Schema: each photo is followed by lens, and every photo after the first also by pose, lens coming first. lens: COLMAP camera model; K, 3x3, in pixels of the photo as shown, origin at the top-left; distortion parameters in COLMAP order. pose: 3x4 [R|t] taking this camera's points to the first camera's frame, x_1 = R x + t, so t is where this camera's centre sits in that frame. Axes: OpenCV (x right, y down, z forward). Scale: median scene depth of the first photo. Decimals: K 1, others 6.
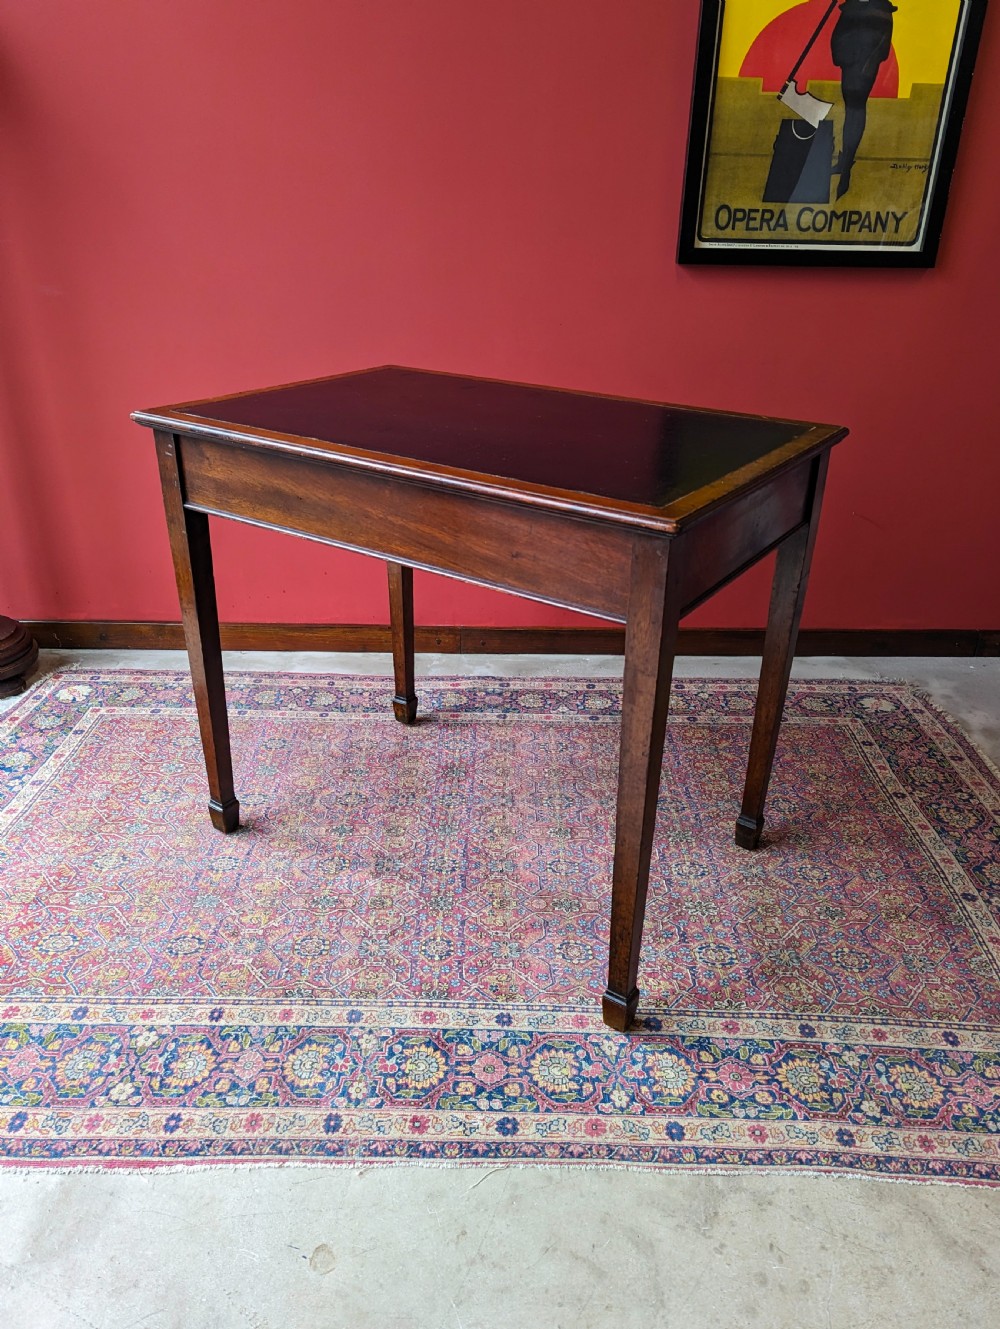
lens RADIAL K [[986.7, 0, 515.5], [0, 986.7, 659.3], [0, 0, 1]] dist [0.076727, -0.068313]
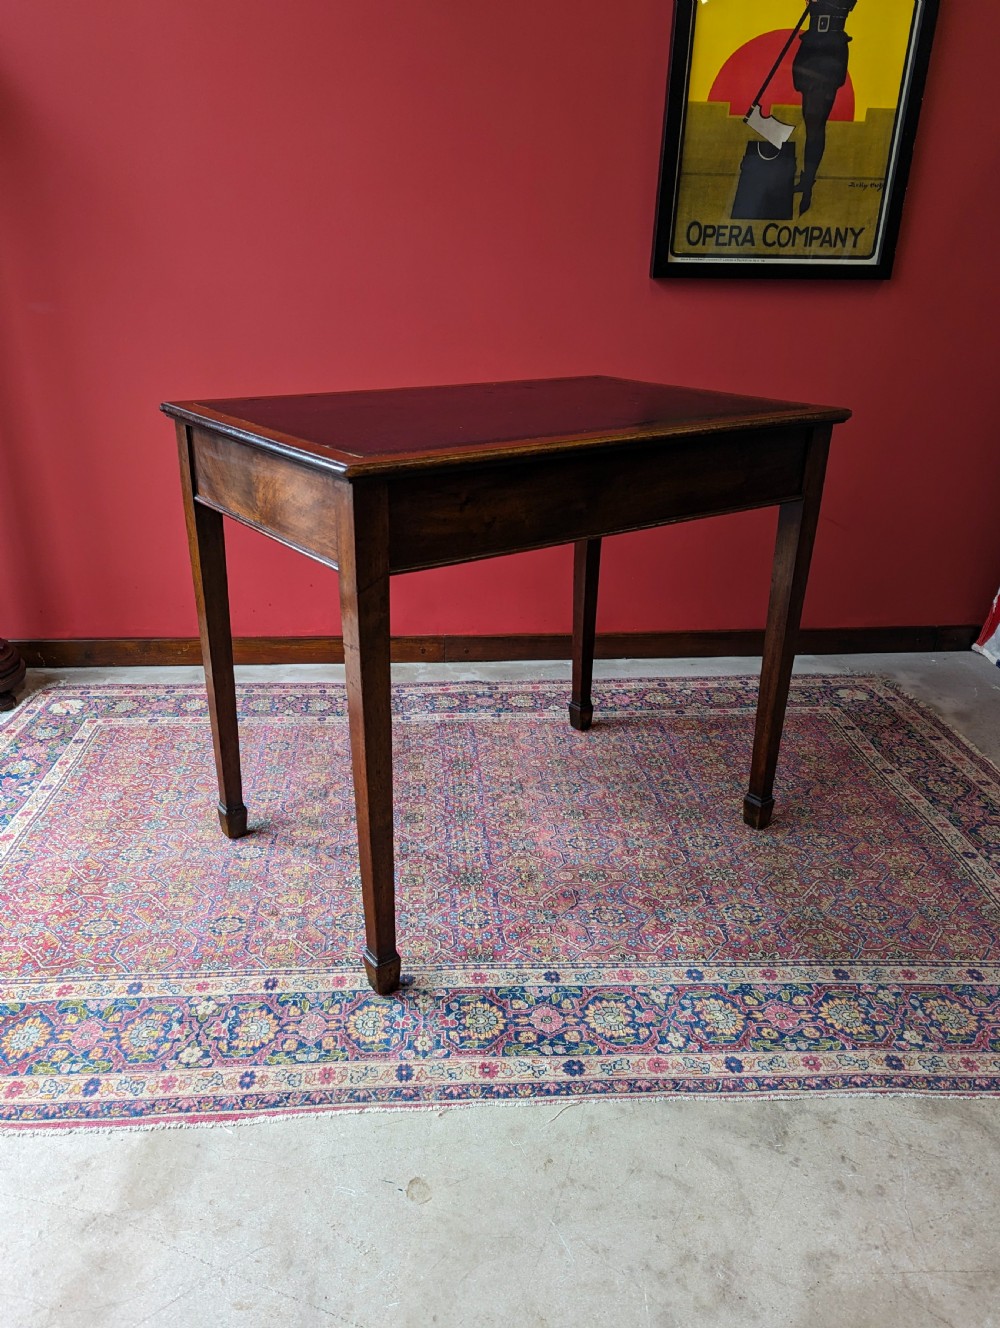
lens RADIAL K [[989.7, 0, 484.9], [0, 989.7, 675.8], [0, 0, 1]] dist [0.069224, -0.058457]
pose [[0.997967, -0.028919, 0.056789, -0.132707], [0.031145, 0.998765, -0.038706, 0.089993], [-0.055600, 0.040396, 0.997636, -0.037551]]
